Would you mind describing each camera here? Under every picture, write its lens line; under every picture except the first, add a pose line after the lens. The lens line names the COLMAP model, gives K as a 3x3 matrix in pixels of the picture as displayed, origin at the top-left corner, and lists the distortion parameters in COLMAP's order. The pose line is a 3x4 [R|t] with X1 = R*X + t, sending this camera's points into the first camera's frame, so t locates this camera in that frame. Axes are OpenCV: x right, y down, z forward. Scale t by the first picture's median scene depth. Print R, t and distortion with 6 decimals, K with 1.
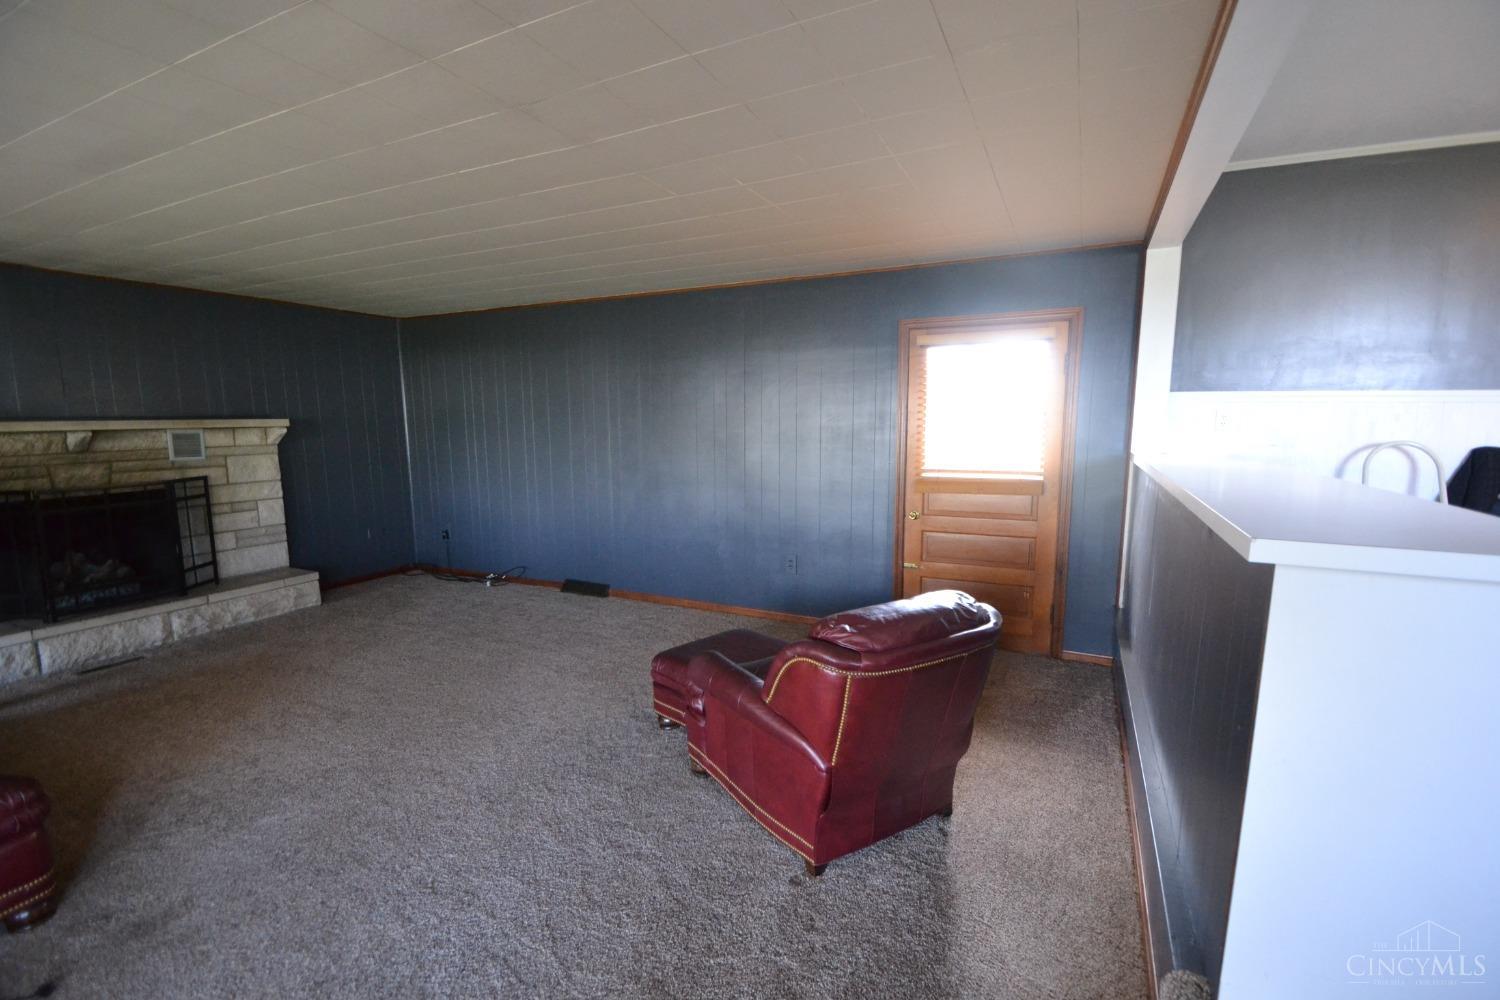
lens RADIAL K [[678.9, 0, 743.6], [0, 678.9, 503.3], [0, 0, 1]] dist [-0.002508, -0.000223]
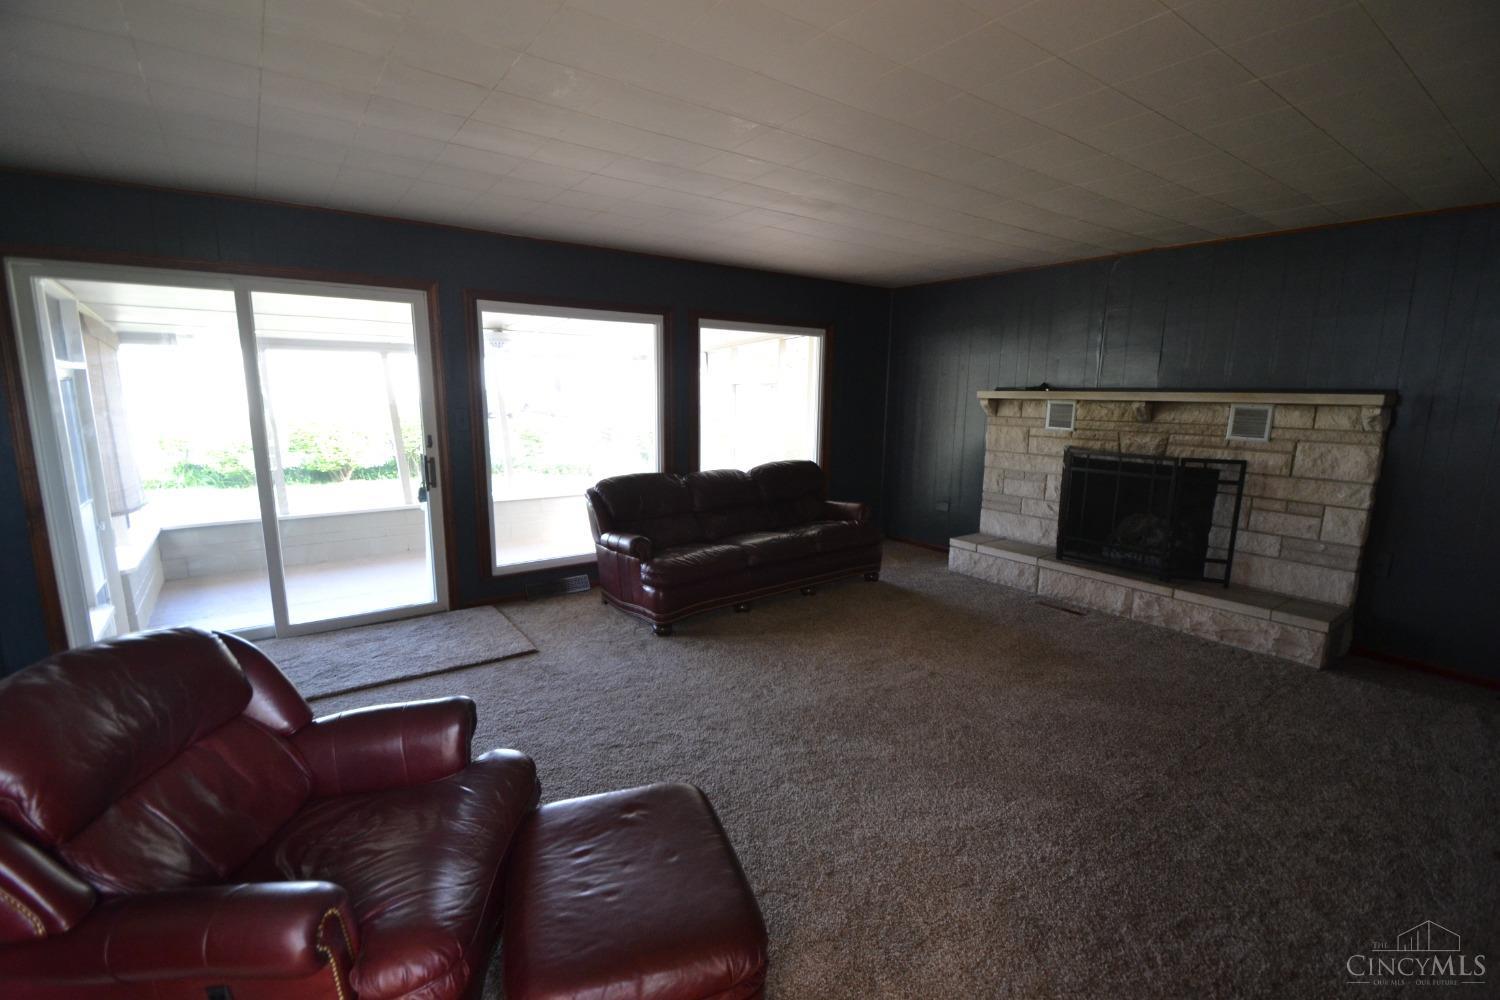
lens RADIAL K [[678.9, 0, 741.3], [0, 678.9, 505.1], [0, 0, 1]] dist [-0.002508, -0.000223]
pose [[-0.464355, 0.154348, -0.872096, 0.234210], [-0.119865, 0.964684, 0.234558, -0.109727], [0.877500, 0.213452, -0.429455, 0.828734]]
